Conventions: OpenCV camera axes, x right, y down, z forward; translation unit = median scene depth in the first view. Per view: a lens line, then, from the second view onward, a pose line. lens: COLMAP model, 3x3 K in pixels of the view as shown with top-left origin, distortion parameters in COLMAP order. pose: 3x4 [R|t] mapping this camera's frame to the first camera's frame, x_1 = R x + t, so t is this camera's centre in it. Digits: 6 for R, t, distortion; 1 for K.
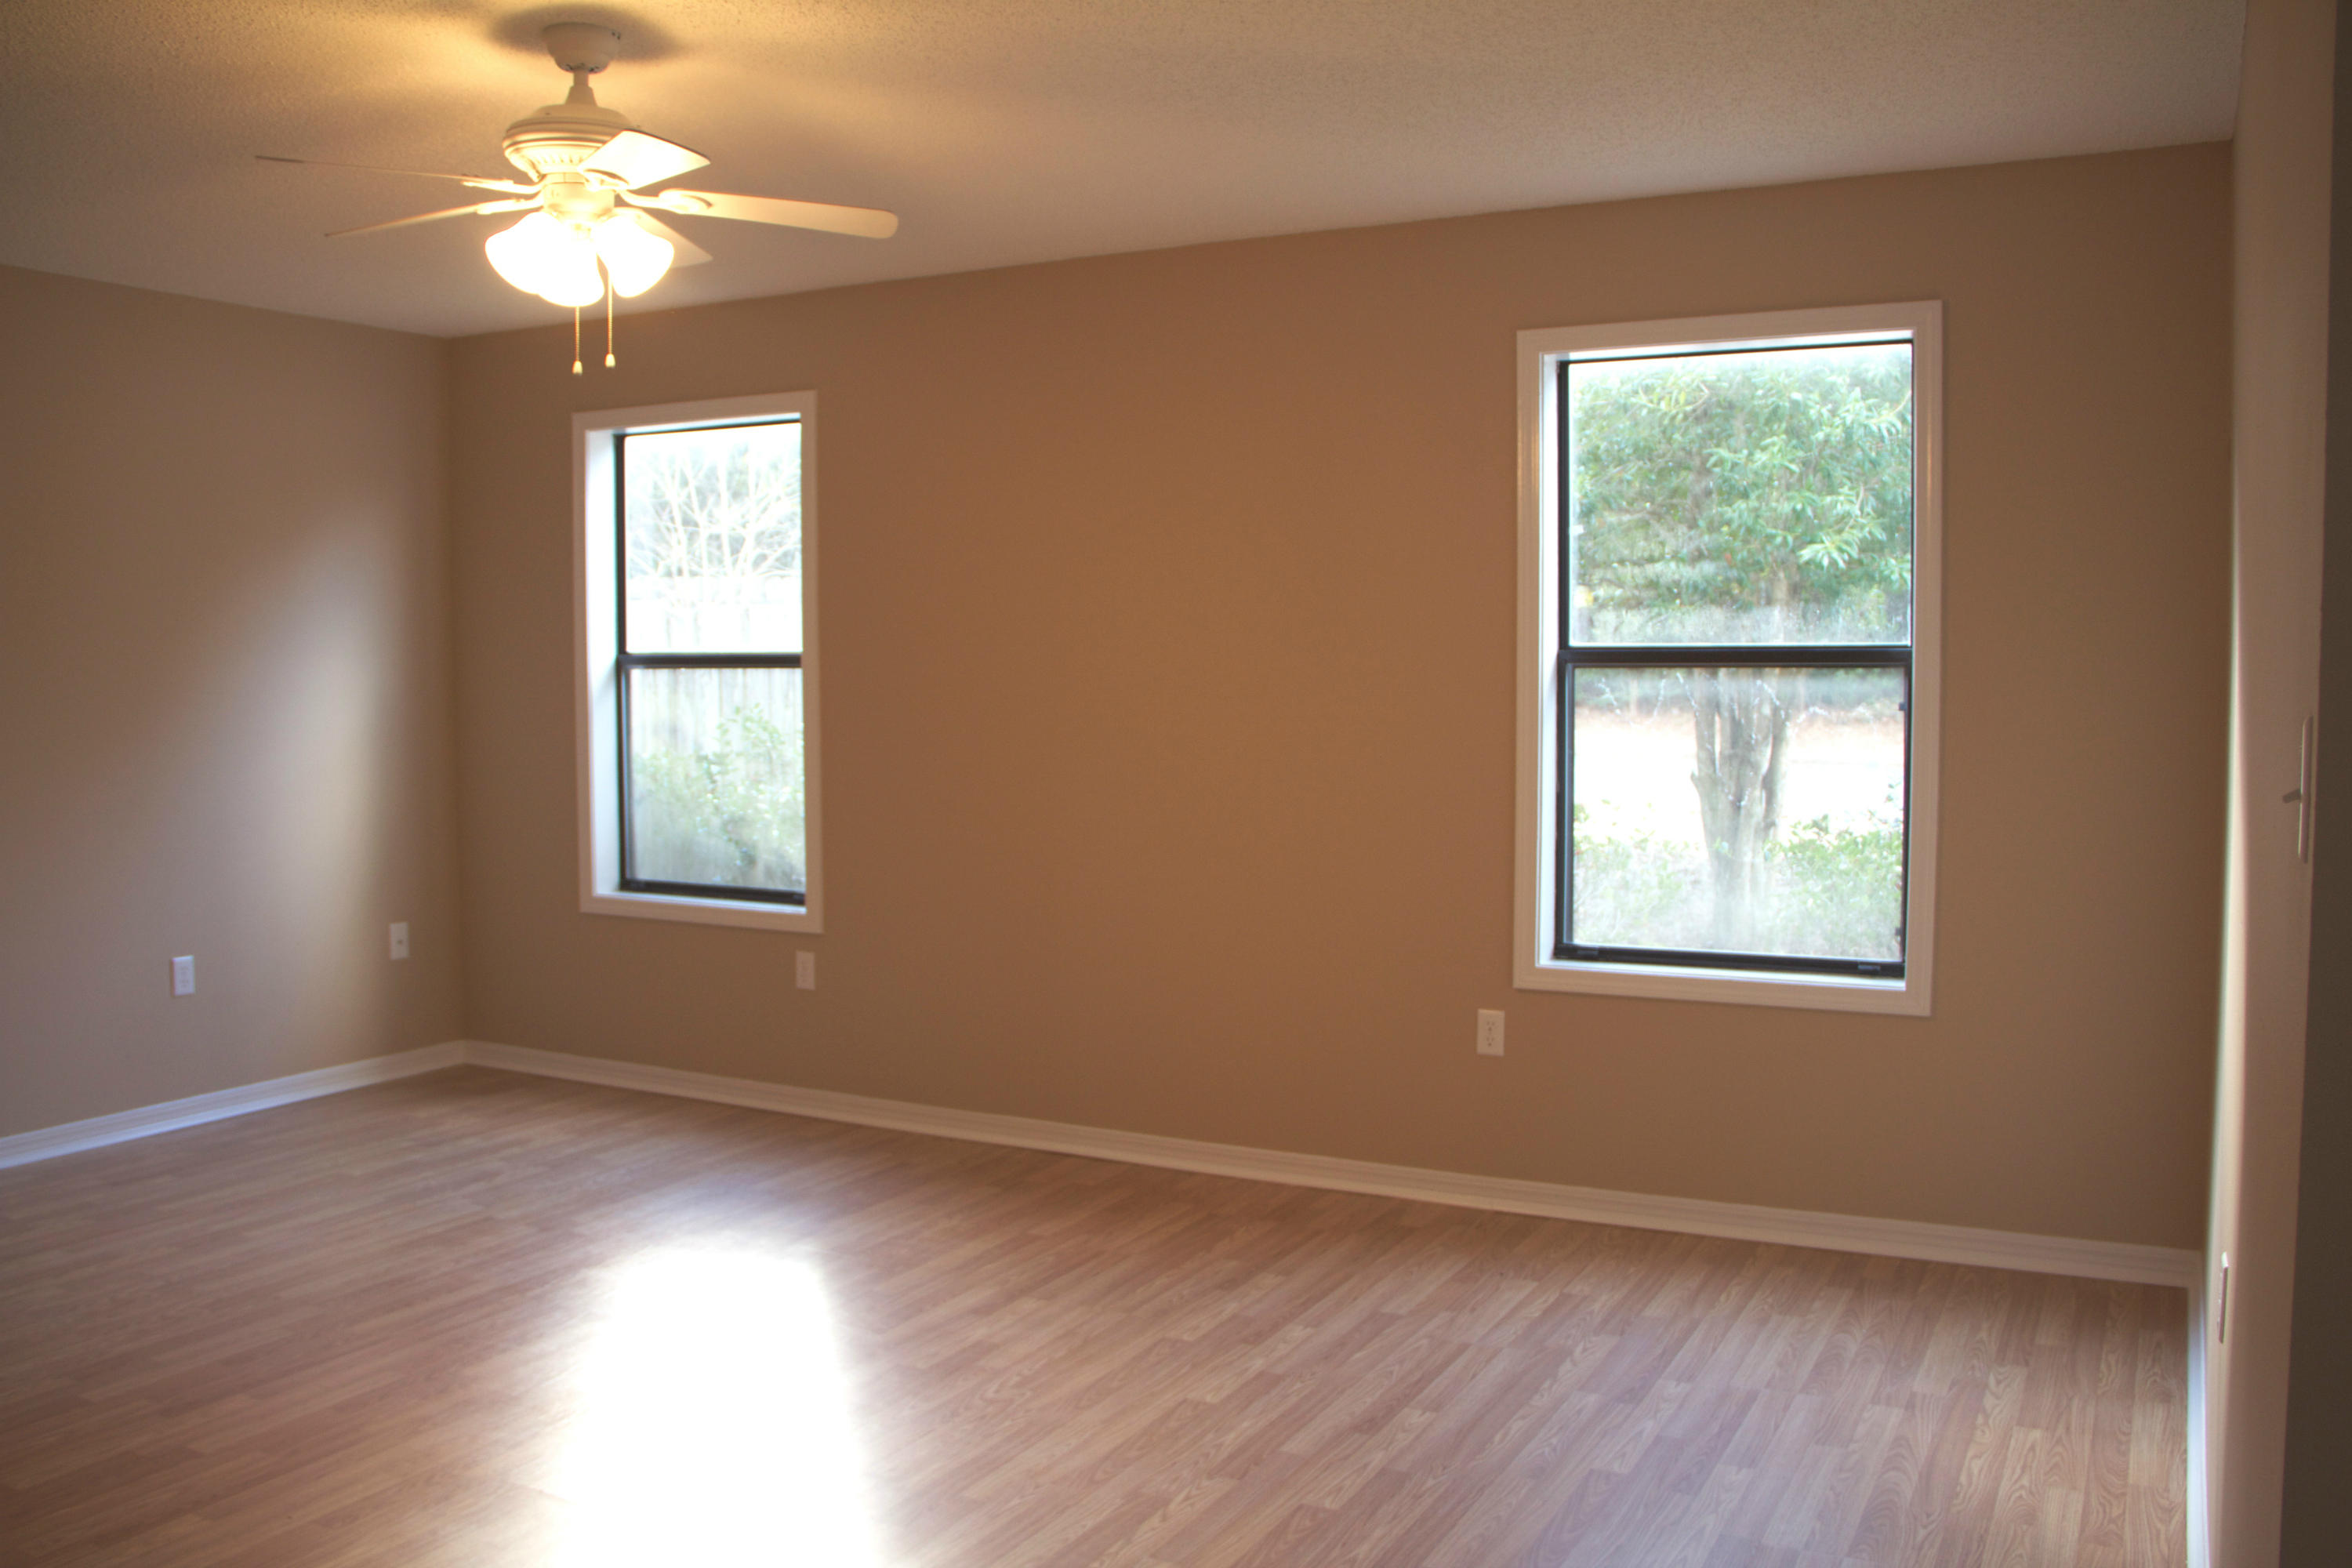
lens RADIAL K [[2015.6, 0, 1172.5], [0, 2015.6, 750.7], [0, 0, 1]] dist [-0.155488, 0.144696]
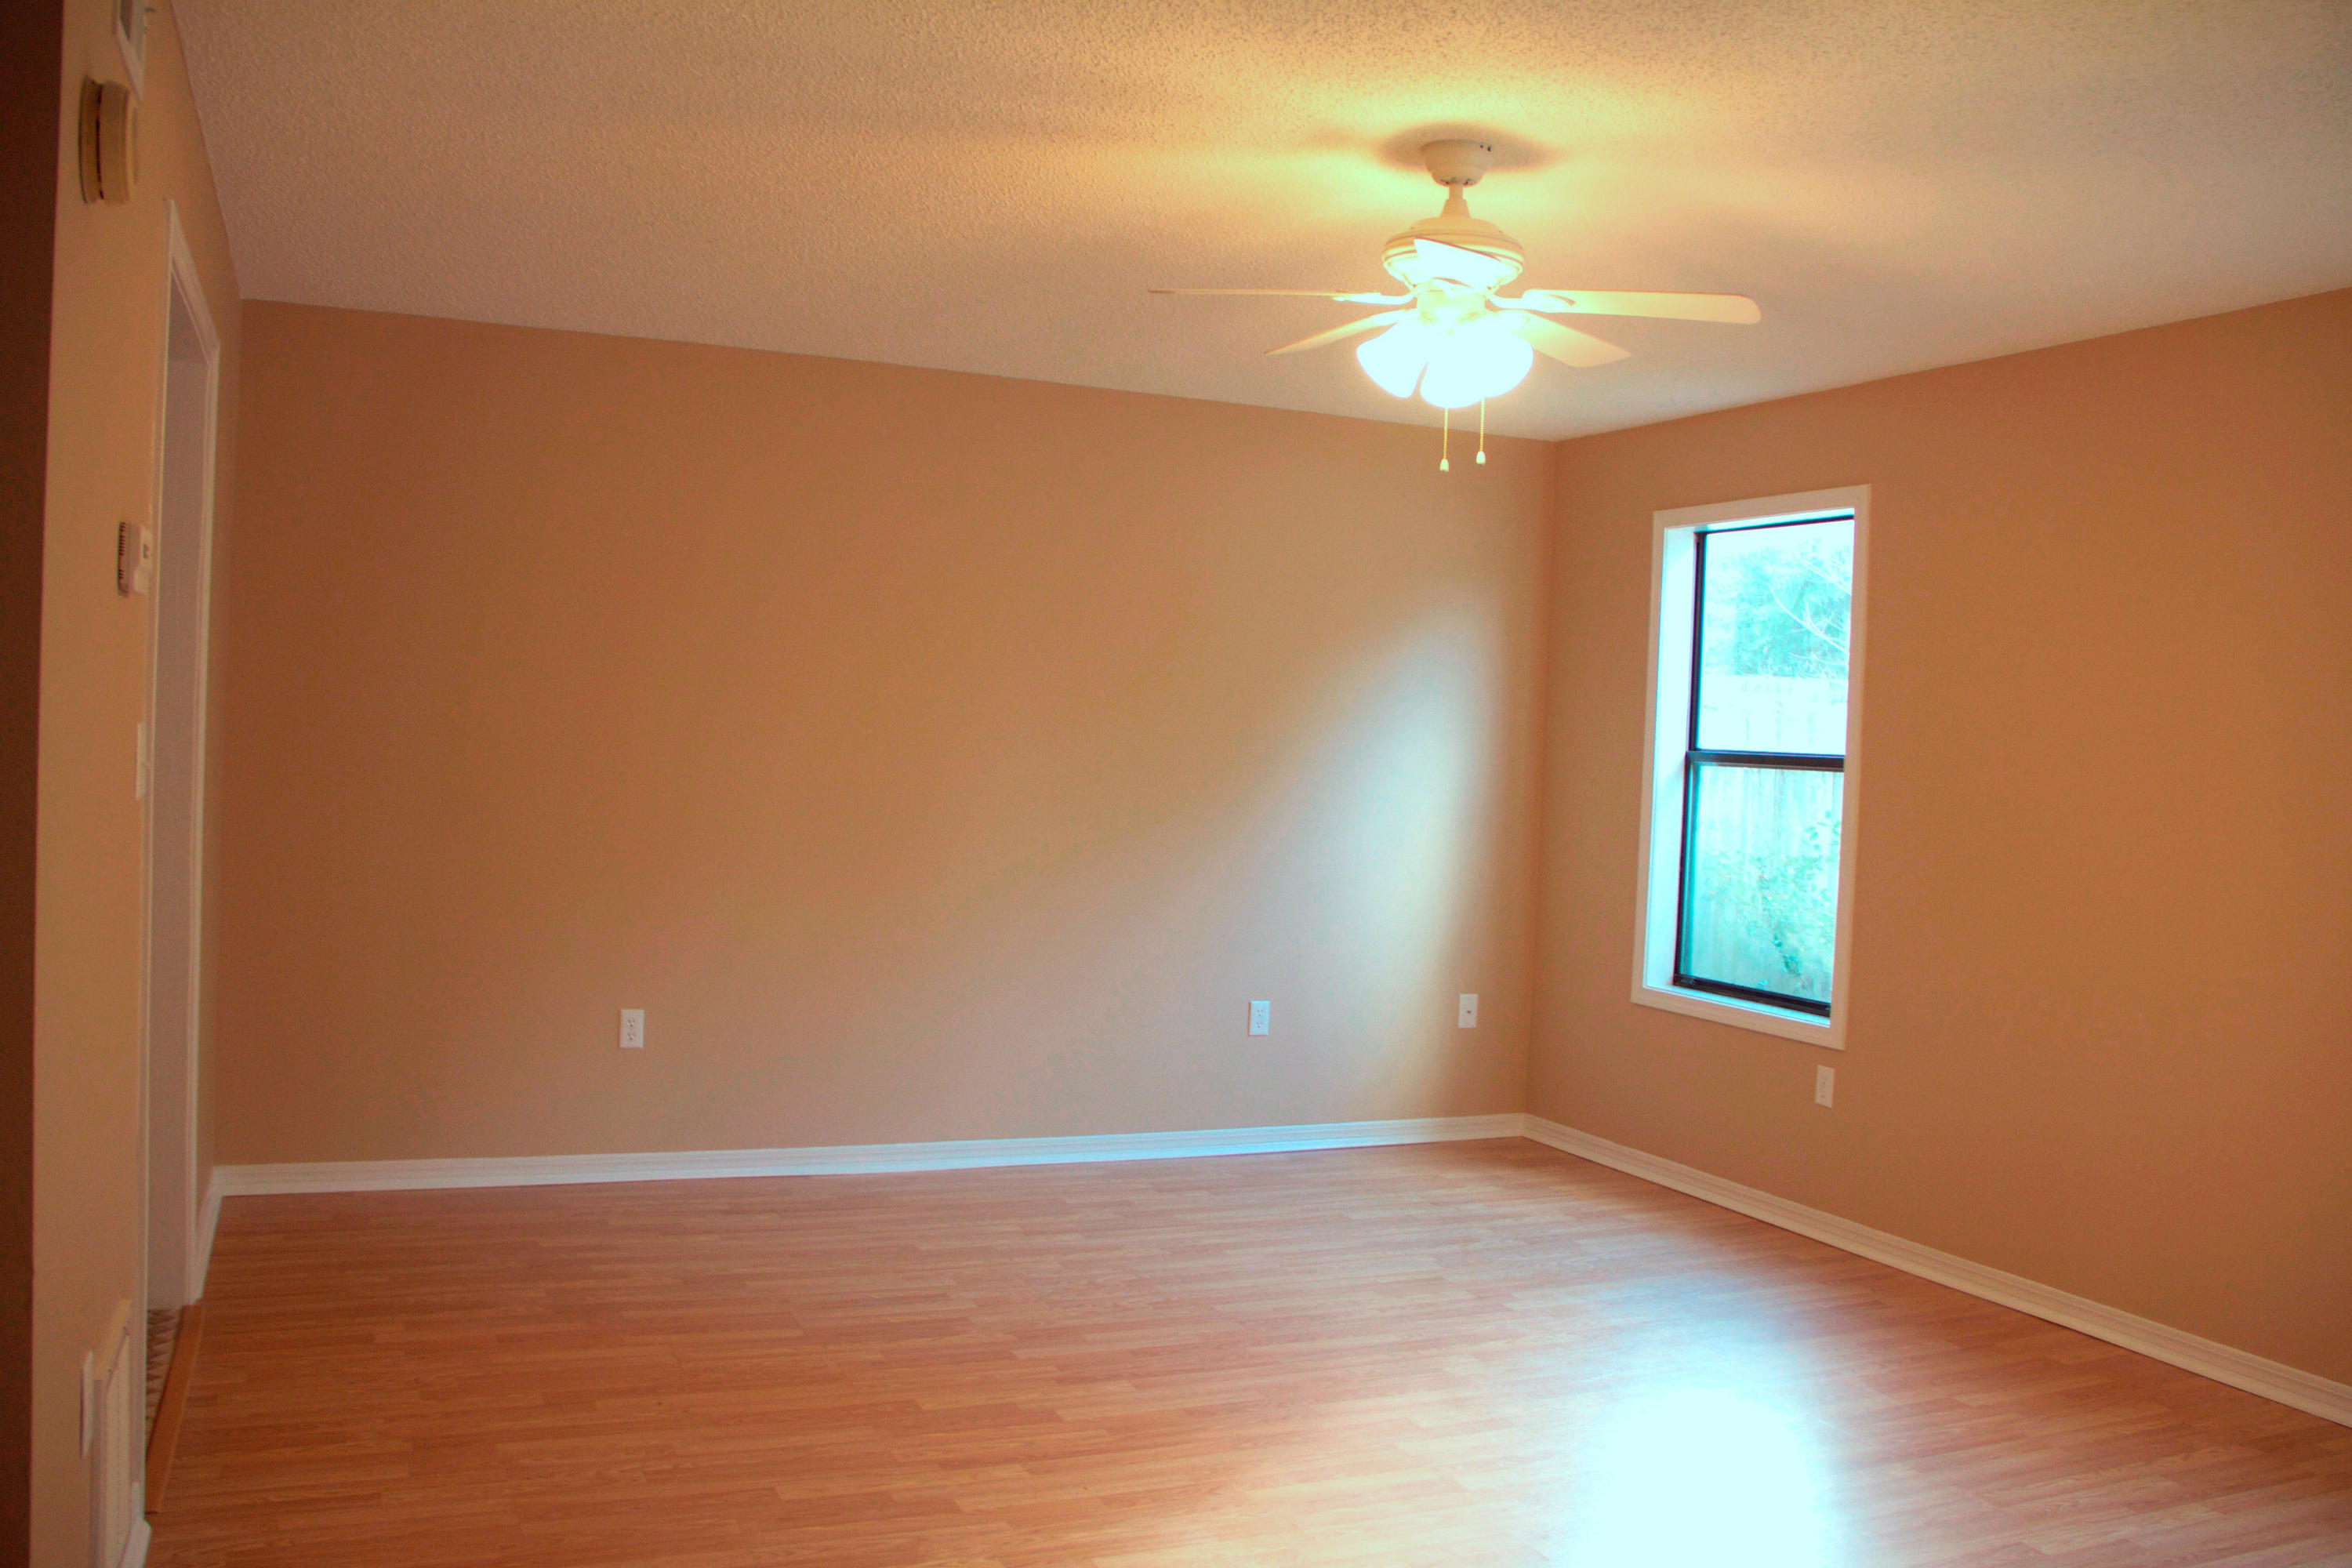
lens RADIAL K [[2015.6, 0, 1172.5], [0, 2015.6, 750.7], [0, 0, 1]] dist [-0.155488, 0.144696]
pose [[0.794494, 0.041840, -0.605829, 0.162221], [-0.072777, 0.996994, -0.026586, -0.003004], [0.602895, 0.065213, 0.795151, 0.055835]]
